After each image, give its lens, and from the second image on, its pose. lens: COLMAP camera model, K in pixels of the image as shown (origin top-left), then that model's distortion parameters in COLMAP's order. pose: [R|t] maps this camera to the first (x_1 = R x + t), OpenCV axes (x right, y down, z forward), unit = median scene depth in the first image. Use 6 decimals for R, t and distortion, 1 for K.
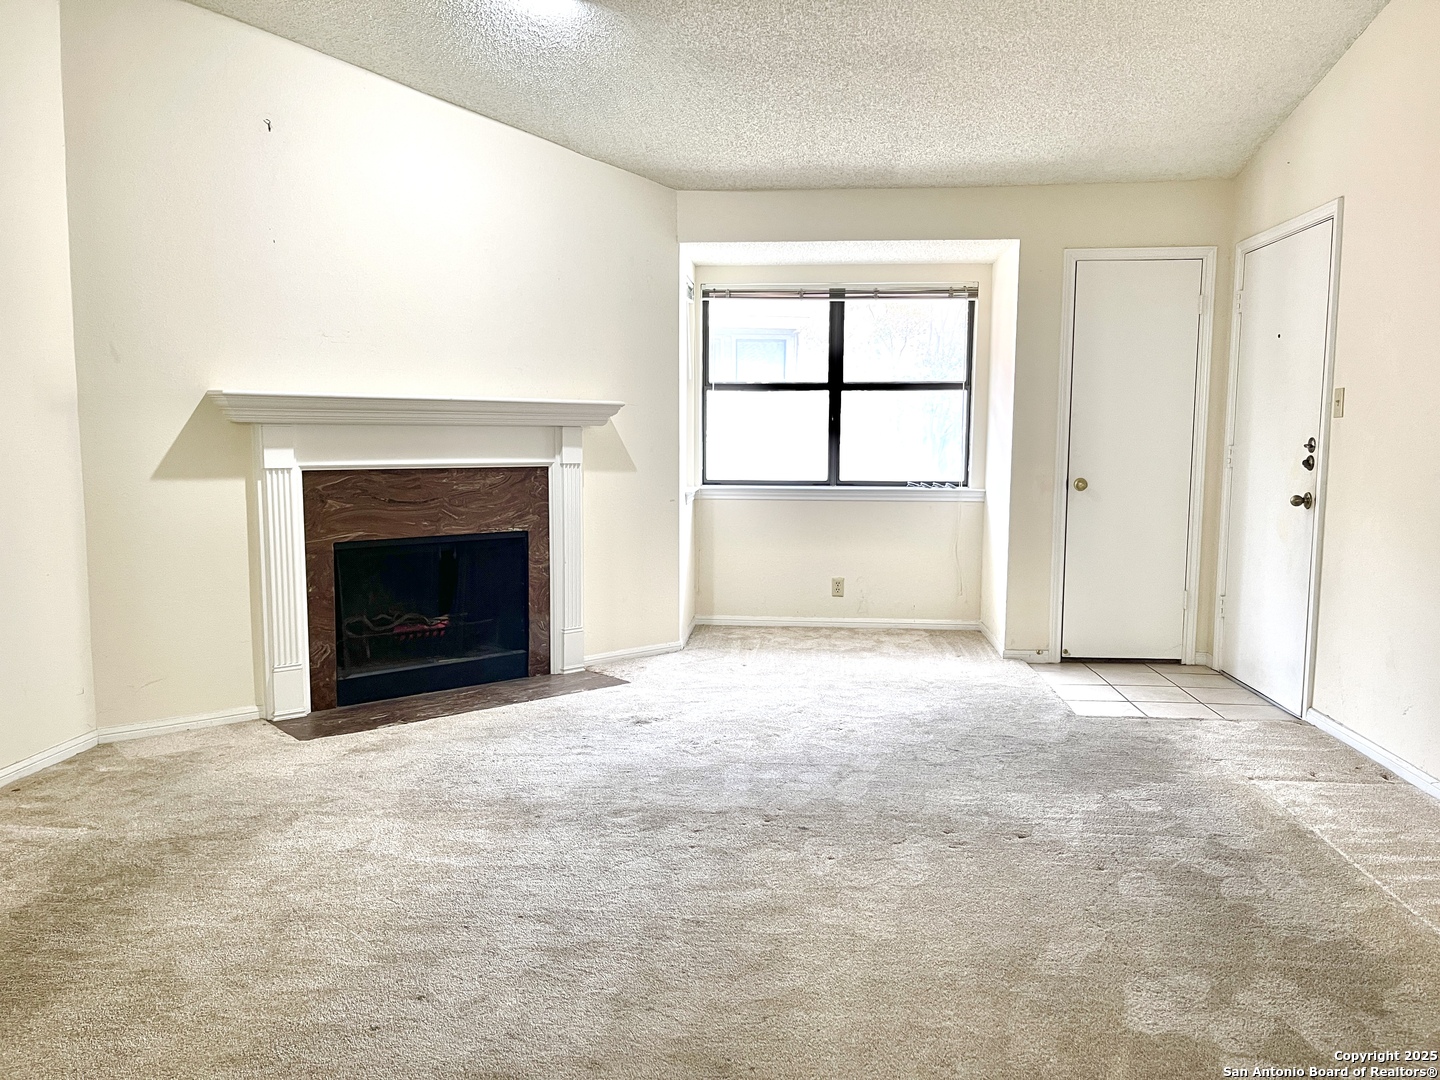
lens RADIAL K [[1091.7, 0, 712.3], [0, 1091.7, 541.1], [0, 0, 1]] dist [0.060419, -0.057983]
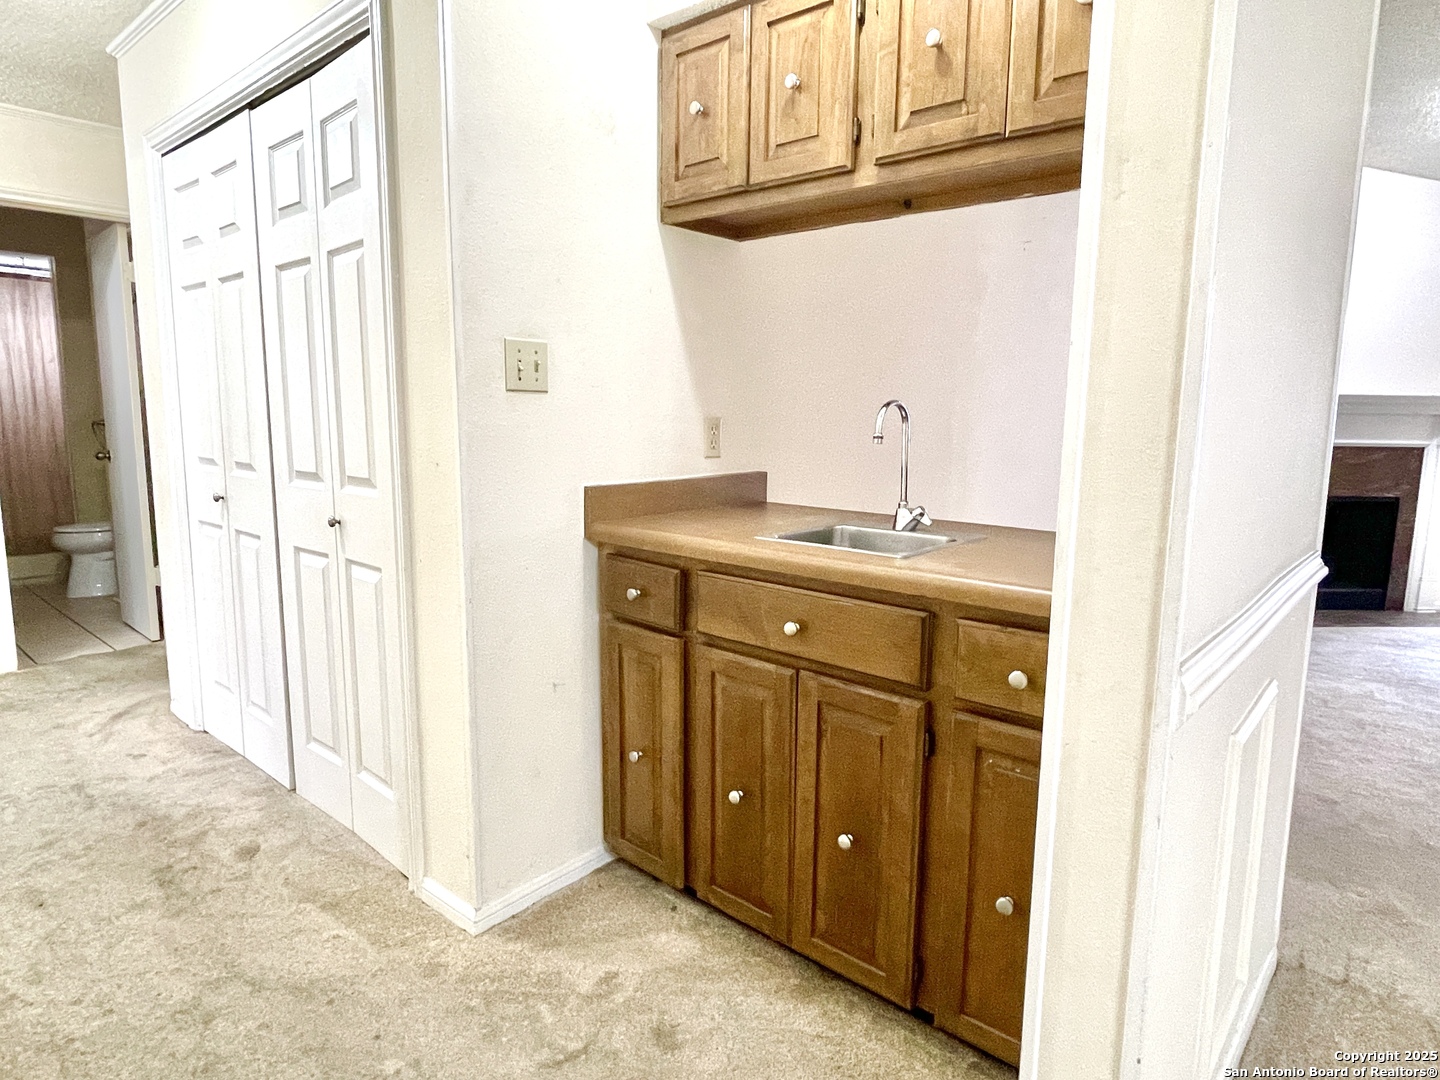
lens RADIAL K [[862.6, 0, 718.3], [0, 862.6, 543.4], [0, 0, 1]] dist [-0.006521, -0.000979]
pose [[0.802383, 0.092981, -0.589522, -0.209609], [-0.066796, 0.995574, 0.066111, 0.030954], [0.593060, -0.013668, 0.805042, -0.278445]]
